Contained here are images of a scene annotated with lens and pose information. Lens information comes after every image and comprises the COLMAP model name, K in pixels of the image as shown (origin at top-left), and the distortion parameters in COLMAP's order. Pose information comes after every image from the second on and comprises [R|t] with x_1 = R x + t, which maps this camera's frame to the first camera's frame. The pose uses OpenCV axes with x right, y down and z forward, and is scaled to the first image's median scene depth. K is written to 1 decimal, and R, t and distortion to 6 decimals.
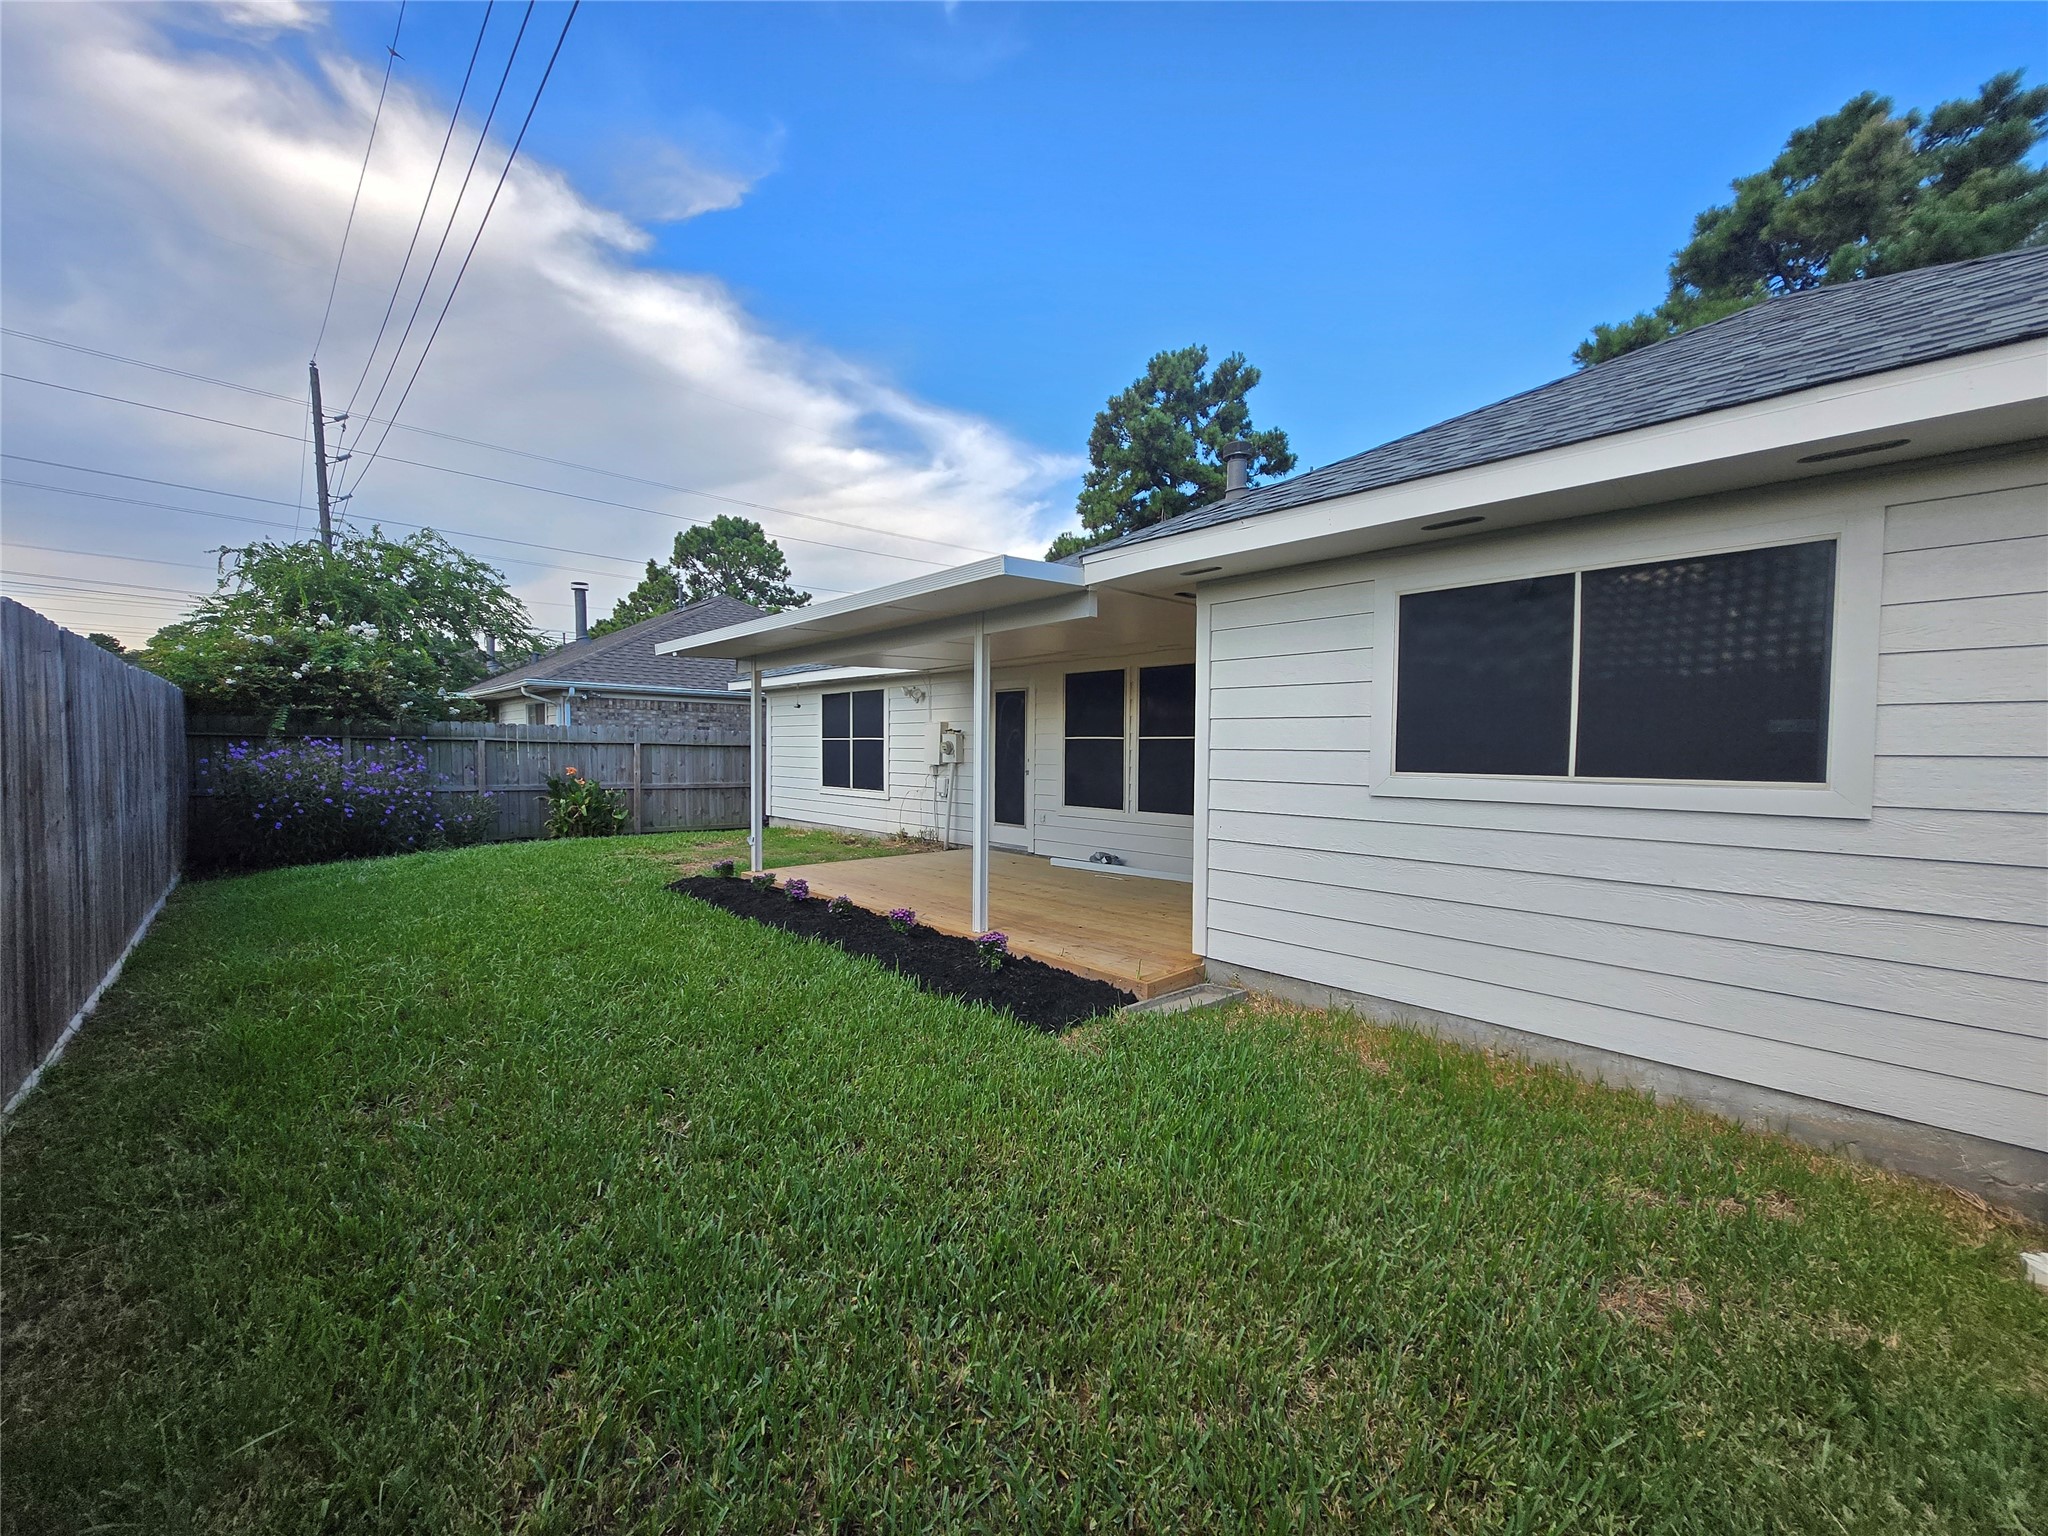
lens RADIAL K [[788.2, 0, 1024.0], [0, 788.2, 768.0], [0, 0, 1]] dist [0.002558, 0.000082]
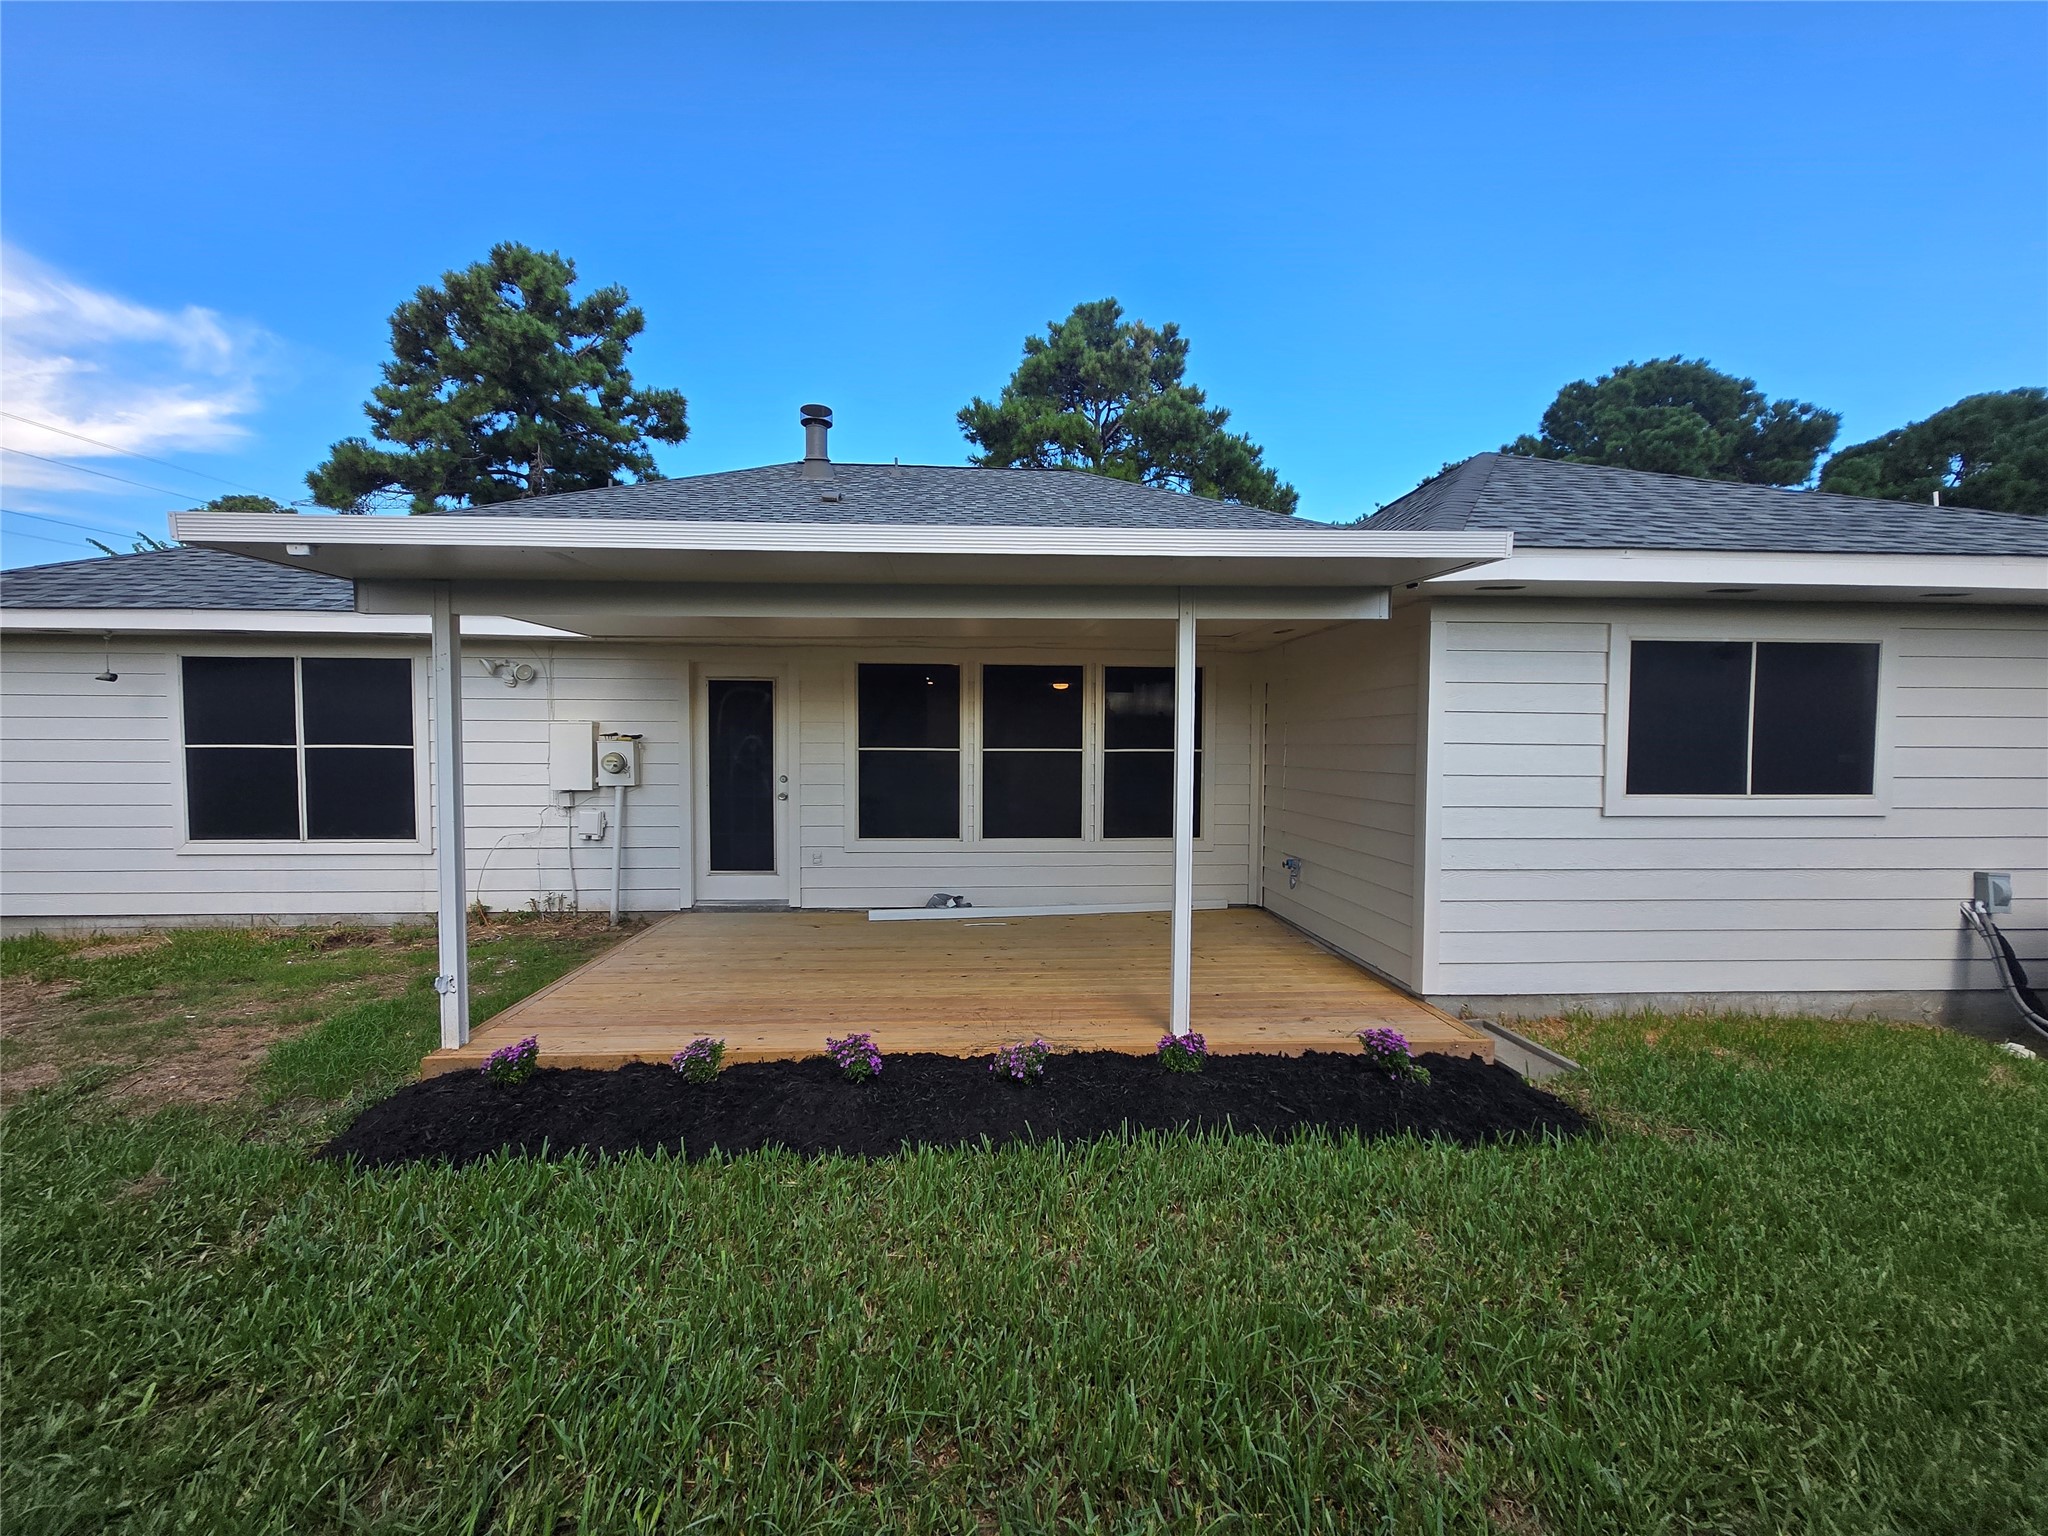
lens RADIAL K [[788.2, 0, 1024.0], [0, 788.2, 768.0], [0, 0, 1]] dist [0.002558, 0.000082]
pose [[0.654853, -0.029538, 0.755179, -0.390224], [0.020664, 0.999562, 0.021178, -0.030603], [-0.755474, 0.001736, 0.655177, 0.366123]]
